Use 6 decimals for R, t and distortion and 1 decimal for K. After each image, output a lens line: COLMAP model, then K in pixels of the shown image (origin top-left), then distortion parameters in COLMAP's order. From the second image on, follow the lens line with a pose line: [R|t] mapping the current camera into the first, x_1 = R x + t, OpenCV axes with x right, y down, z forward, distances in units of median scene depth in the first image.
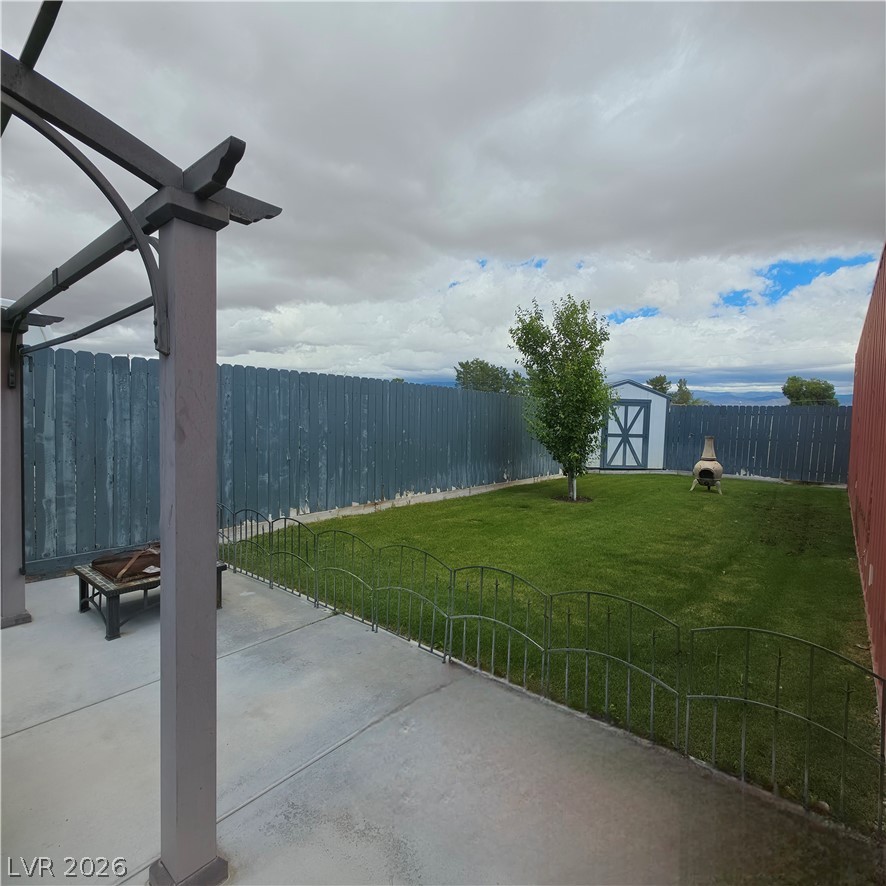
lens RADIAL K [[473.1, 0, 447.1], [0, 473.1, 440.0], [0, 0, 1]] dist [-0.005420, 0.001932]
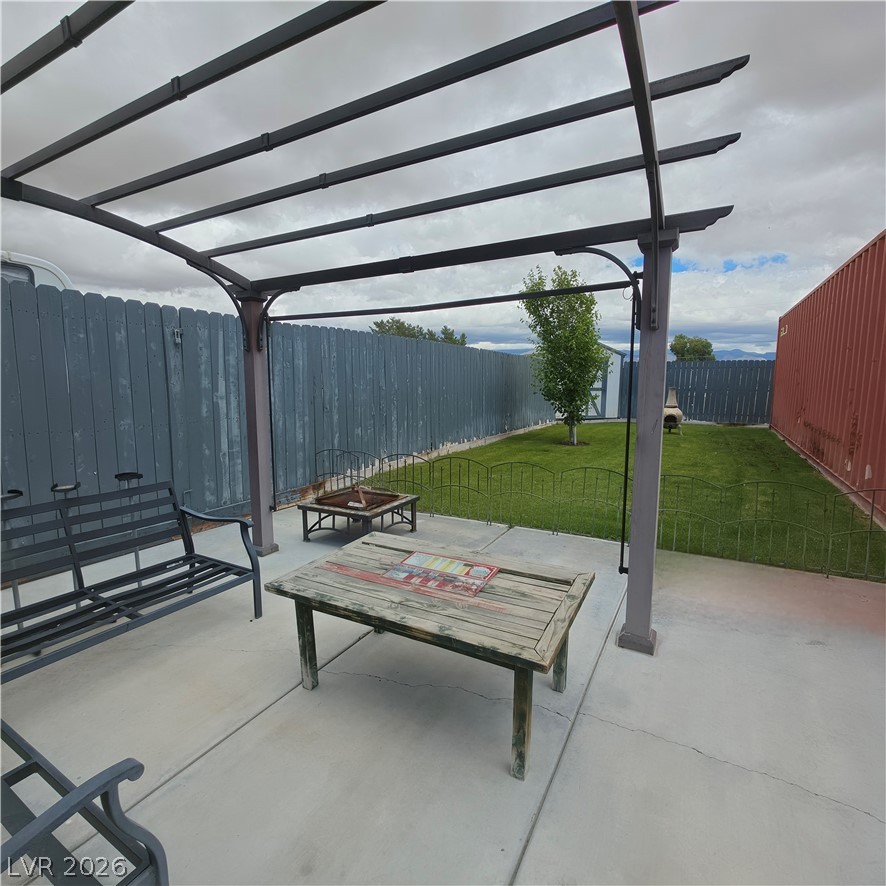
lens RADIAL K [[473.1, 0, 440.6], [0, 473.1, 441.5], [0, 0, 1]] dist [-0.005420, 0.001932]
pose [[0.983696, -0.043016, 0.174619, -0.233764], [0.027757, 0.995653, 0.088903, 0.006450], [-0.177684, -0.082606, 0.980614, -0.074128]]
